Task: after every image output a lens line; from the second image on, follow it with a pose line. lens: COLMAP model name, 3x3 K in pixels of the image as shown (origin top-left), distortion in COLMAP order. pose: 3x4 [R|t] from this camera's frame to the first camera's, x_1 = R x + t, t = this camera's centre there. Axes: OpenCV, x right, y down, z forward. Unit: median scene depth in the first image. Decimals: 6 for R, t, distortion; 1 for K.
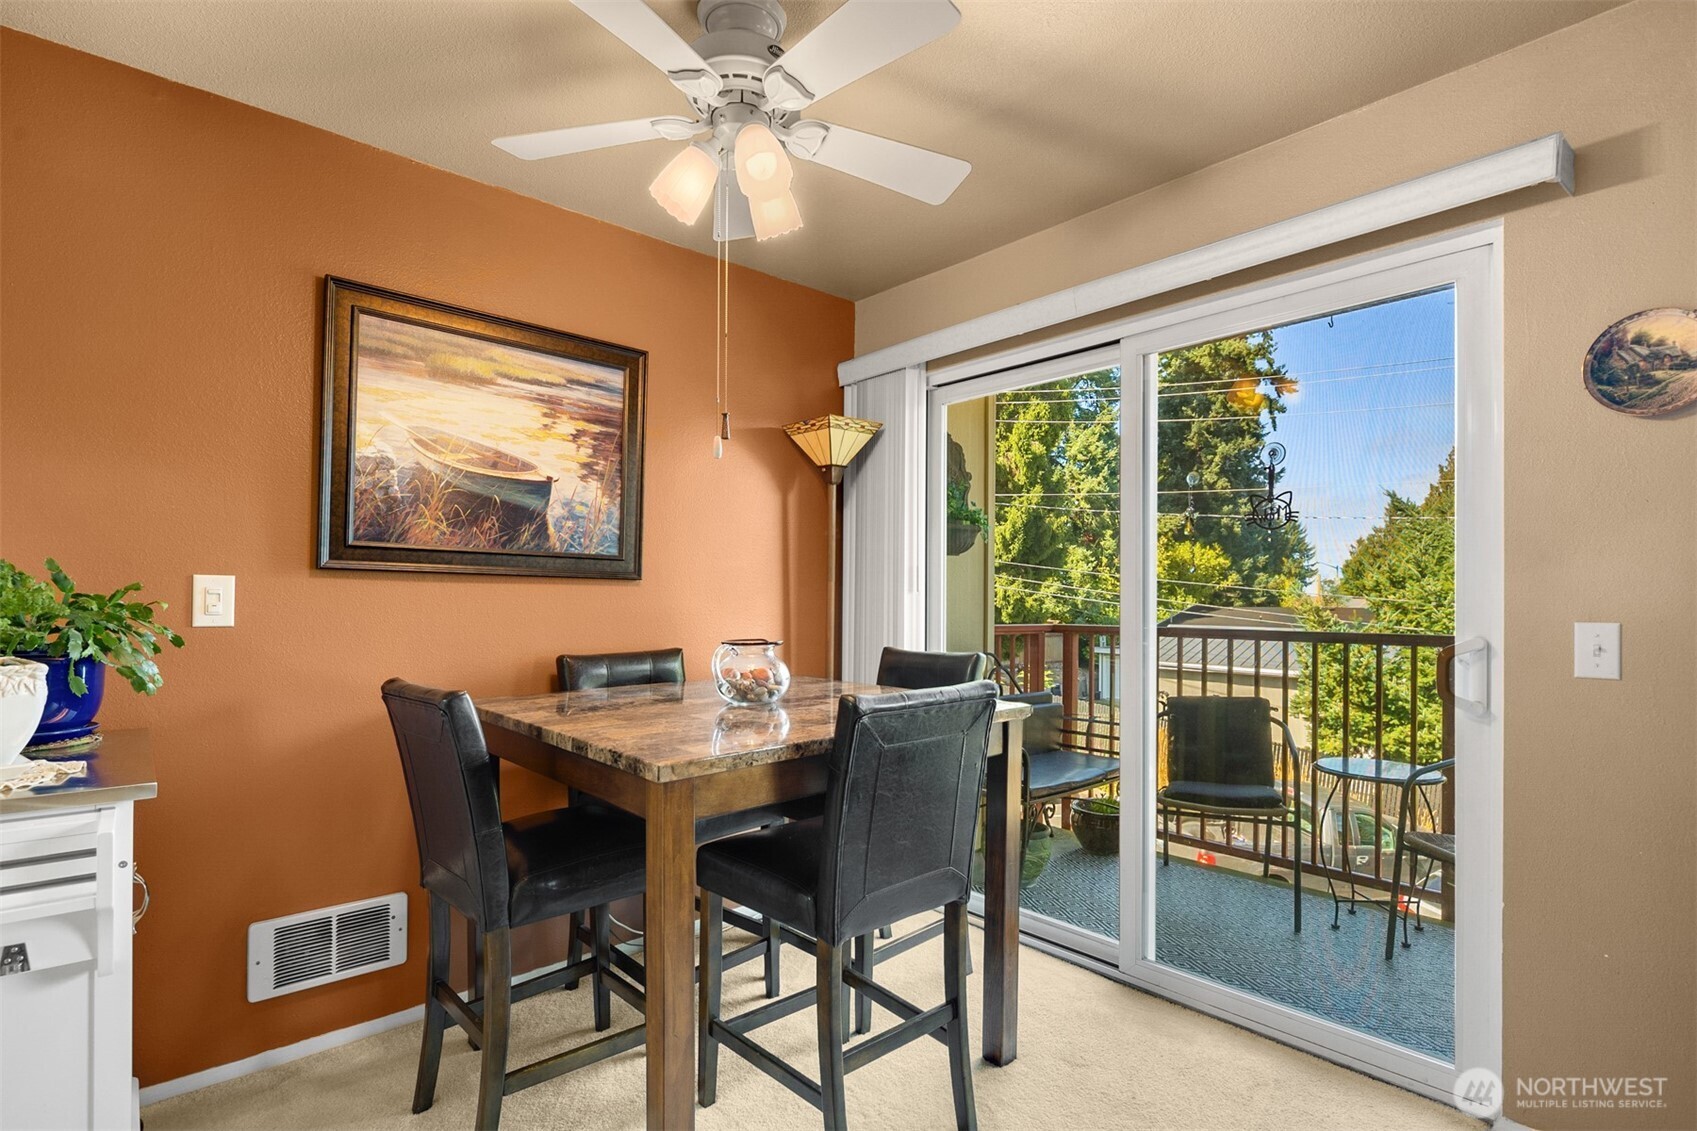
lens RADIAL K [[830.0, 0, 852.5], [0, 830.0, 588.4], [0, 0, 1]] dist [0.011668, -0.005585]
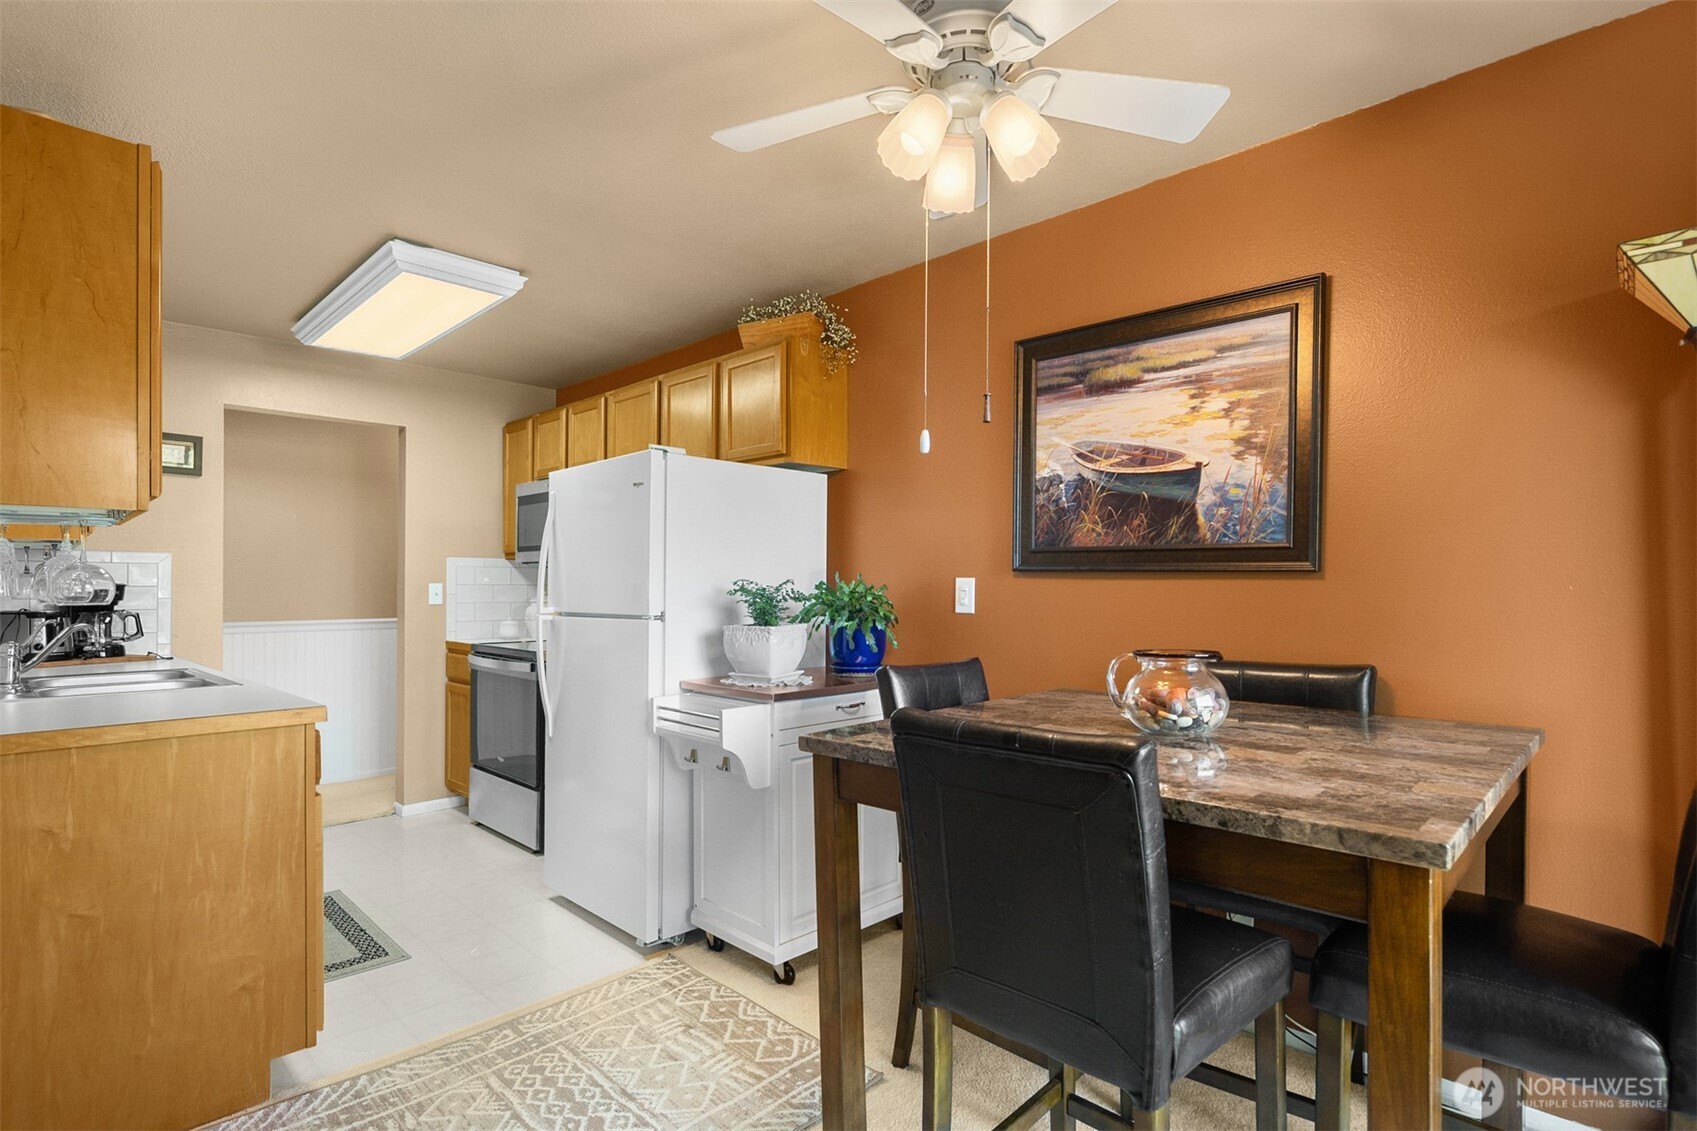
lens RADIAL K [[830.0, 0, 841.0], [0, 830.0, 578.8], [0, 0, 1]] dist [0.011668, -0.005585]
pose [[0.054162, -0.014047, -0.998433, 0.425493], [0.008083, 0.999874, -0.013629, 0.002847], [0.998499, -0.007332, 0.054268, 0.446608]]
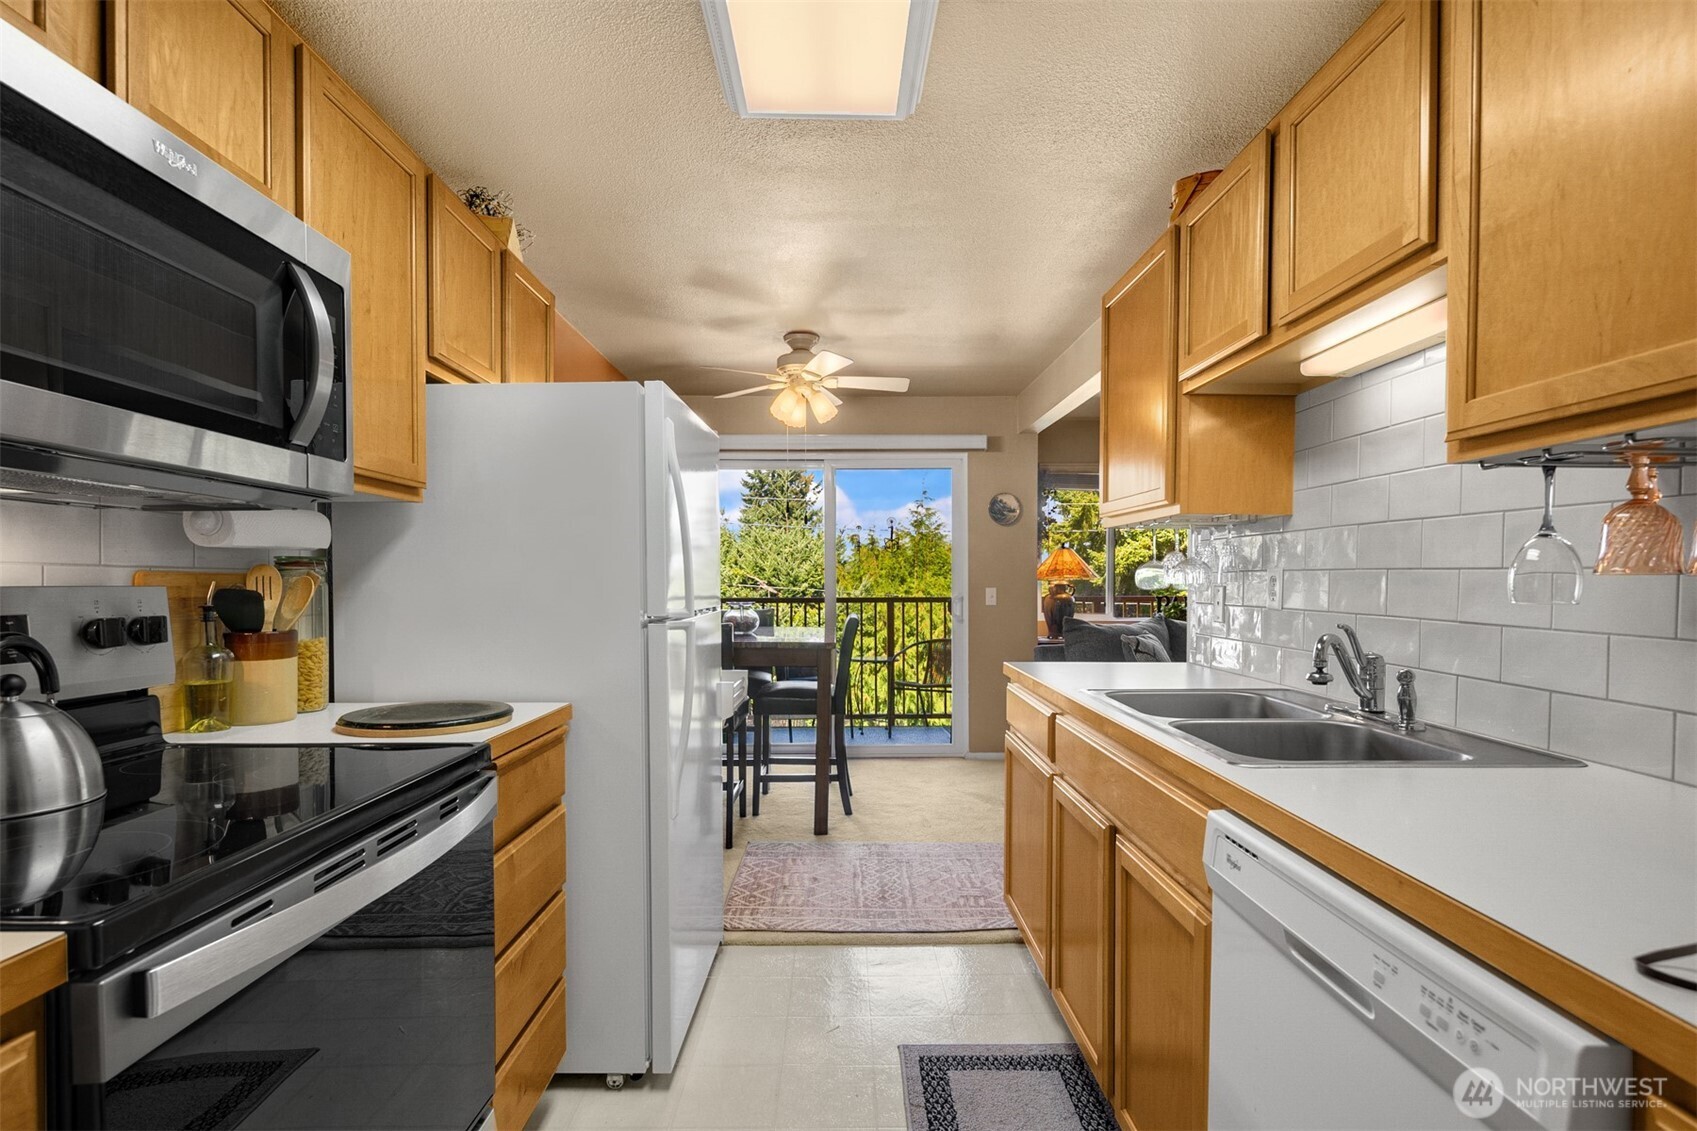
lens RADIAL K [[830.0, 0, 845.7], [0, 830.0, 597.0], [0, 0, 1]] dist [0.011668, -0.005585]
pose [[0.666161, -0.018069, 0.745589, -1.062113], [-0.004713, 0.999585, 0.028435, -0.005670], [-0.745793, -0.022456, 0.665799, -0.404392]]
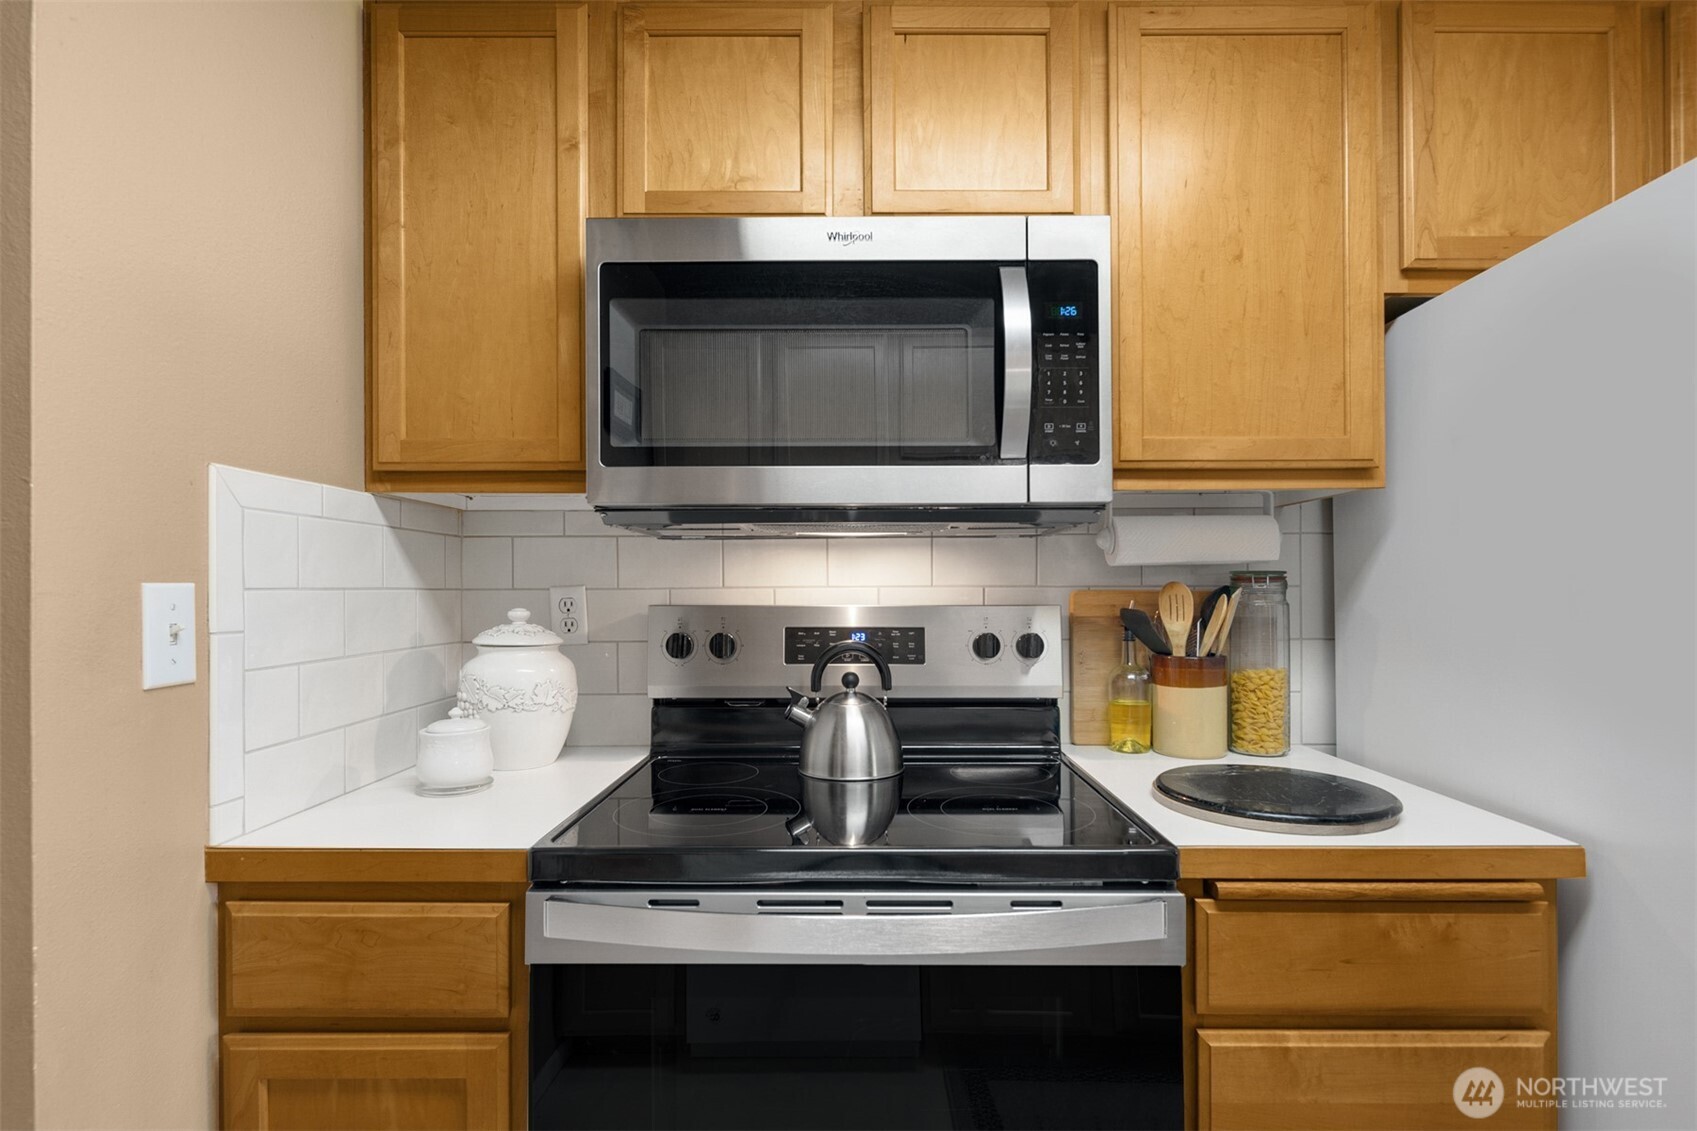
lens RADIAL K [[830.0, 0, 855.8], [0, 830.0, 589.9], [0, 0, 1]] dist [0.011668, -0.005585]
pose [[0.736581, -0.007105, -0.676312, -0.704958], [0.014163, 0.999888, 0.004921, -0.010289], [0.676201, -0.013203, 0.736599, -0.248665]]
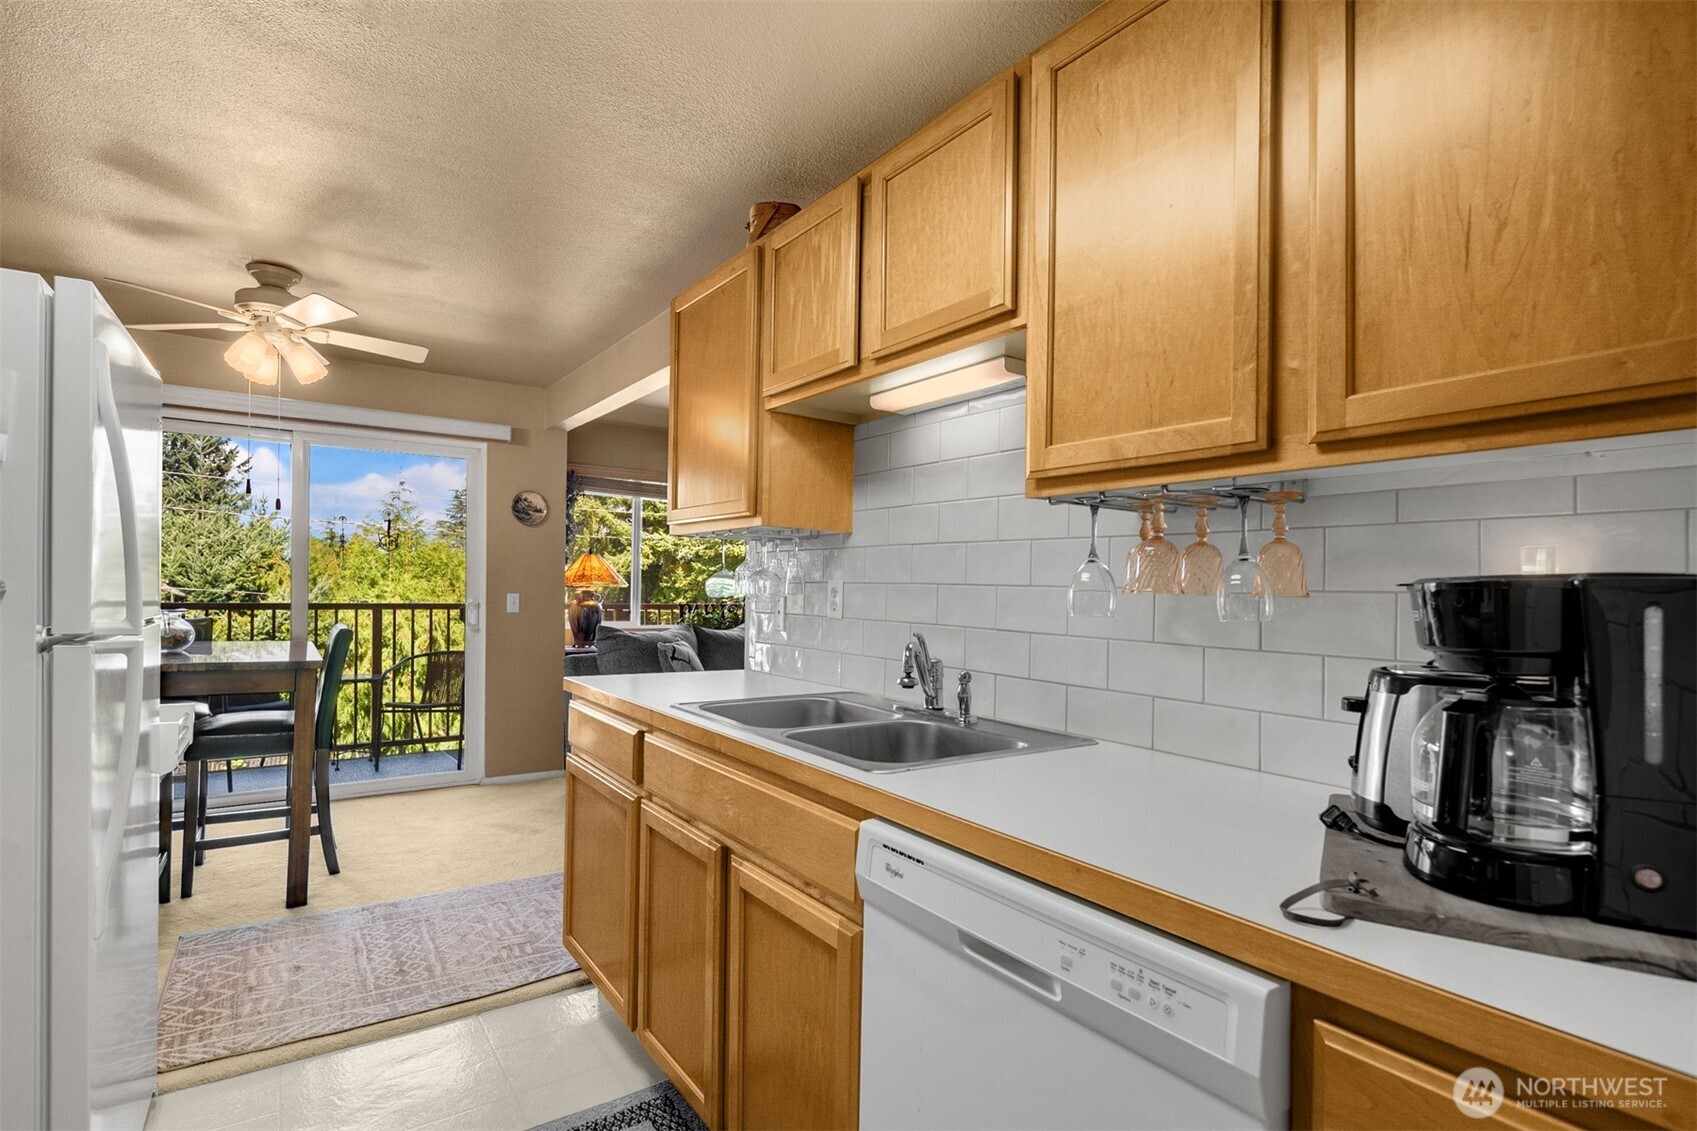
lens RADIAL K [[830.0, 0, 849.6], [0, 830.0, 588.2], [0, 0, 1]] dist [0.011668, -0.005585]
pose [[0.131480, 0.002335, 0.991316, -1.050806], [-0.026305, 0.999653, 0.001134, -0.006161], [-0.990970, -0.026226, 0.131496, -0.314795]]
